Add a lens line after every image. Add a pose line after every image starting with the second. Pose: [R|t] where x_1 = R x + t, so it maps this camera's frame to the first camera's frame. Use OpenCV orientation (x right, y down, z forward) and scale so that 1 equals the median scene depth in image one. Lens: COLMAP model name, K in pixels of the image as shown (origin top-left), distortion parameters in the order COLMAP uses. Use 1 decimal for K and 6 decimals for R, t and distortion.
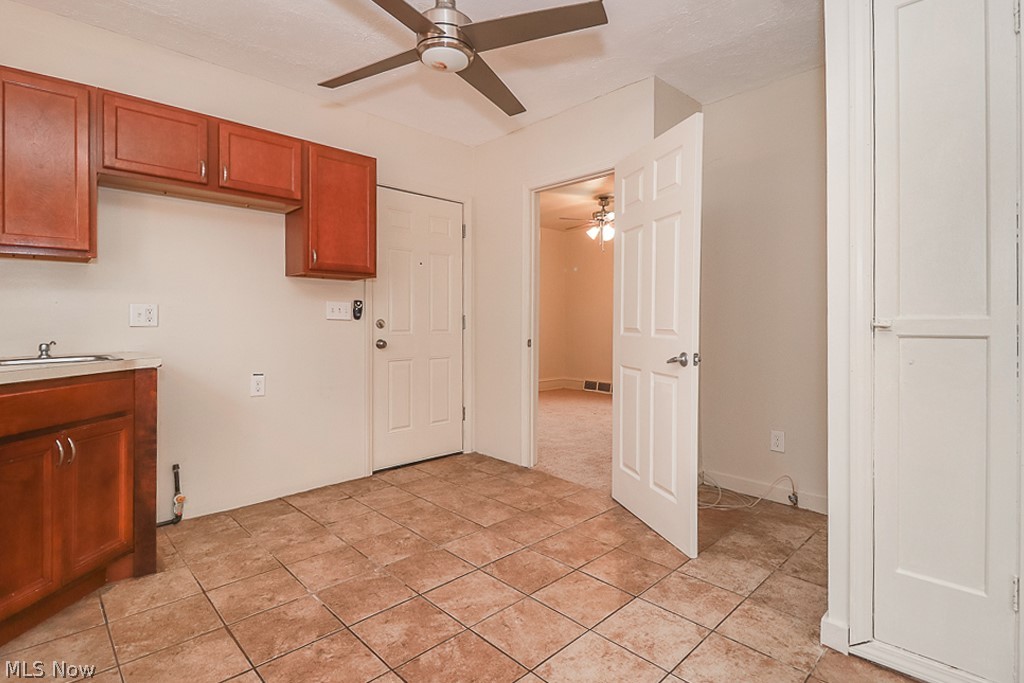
lens RADIAL K [[500.6, 0, 513.6], [0, 500.6, 326.2], [0, 0, 1]] dist [0.026140, -0.017310]
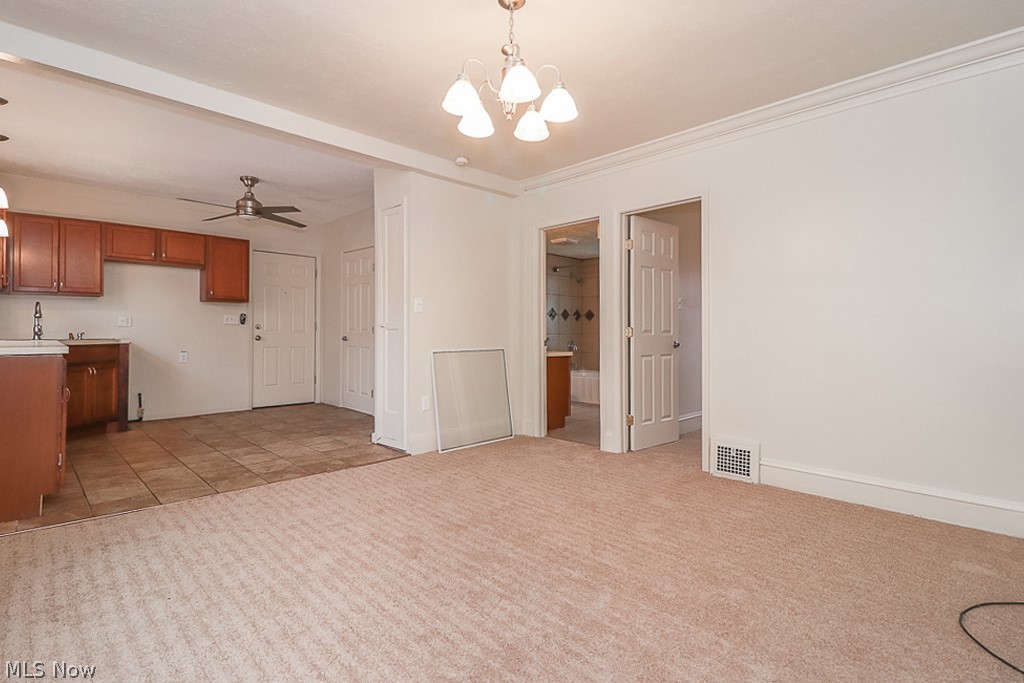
lens RADIAL K [[492.6, 0, 512.1], [0, 492.6, 330.9], [0, 0, 1]] dist [0.026282, -0.020264]
pose [[0.999896, 0.005169, 0.013489, 0.865073], [-0.005071, 0.999960, -0.007310, 0.025830], [-0.013527, 0.007241, 0.999882, -1.105464]]
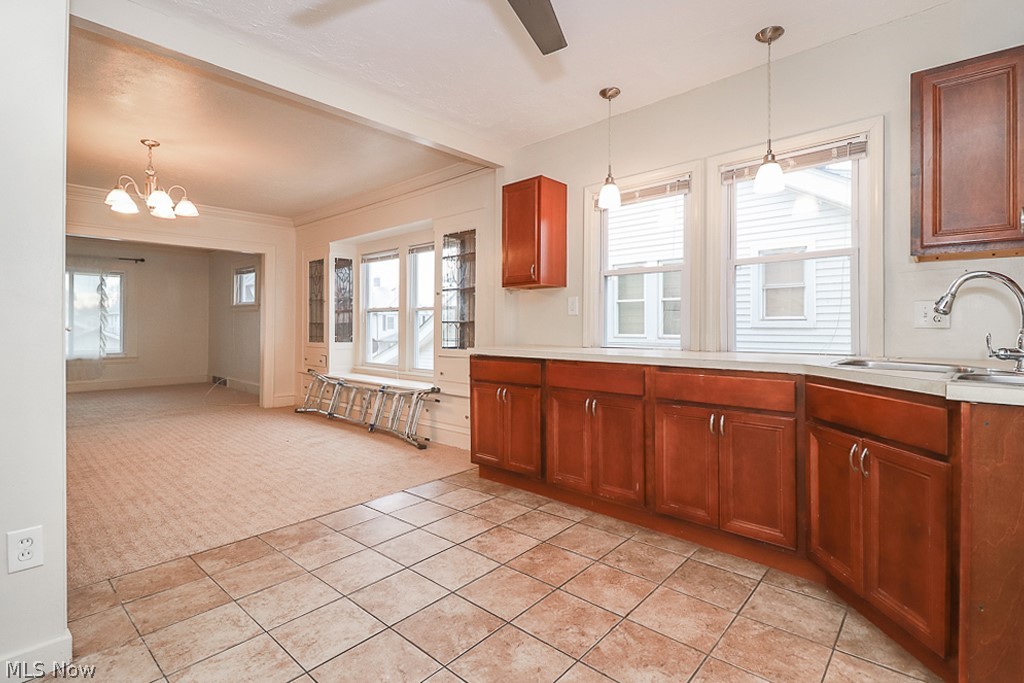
lens RADIAL K [[483.0, 0, 509.4], [0, 483.0, 327.6], [0, 0, 1]] dist [0.024025, -0.017050]
pose [[-0.997545, -0.000266, -0.070031, -0.098647], [-0.000855, 0.999965, 0.008377, -0.009361], [0.070026, 0.008416, -0.997510, 1.278881]]
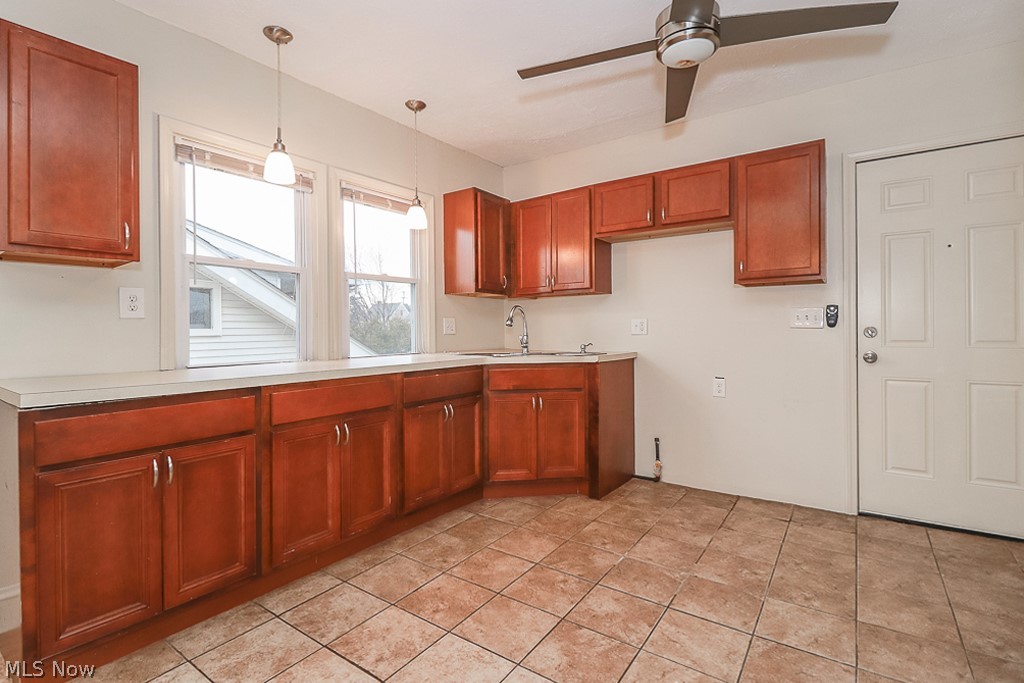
lens RADIAL K [[483.0, 0, 509.4], [0, 483.0, 327.6], [0, 0, 1]] dist [0.024025, -0.017050]
pose [[0.183410, -0.006700, -0.983014, 0.542202], [0.002096, 0.999977, -0.006424, -0.011016], [0.983034, -0.000882, 0.183420, 0.395427]]
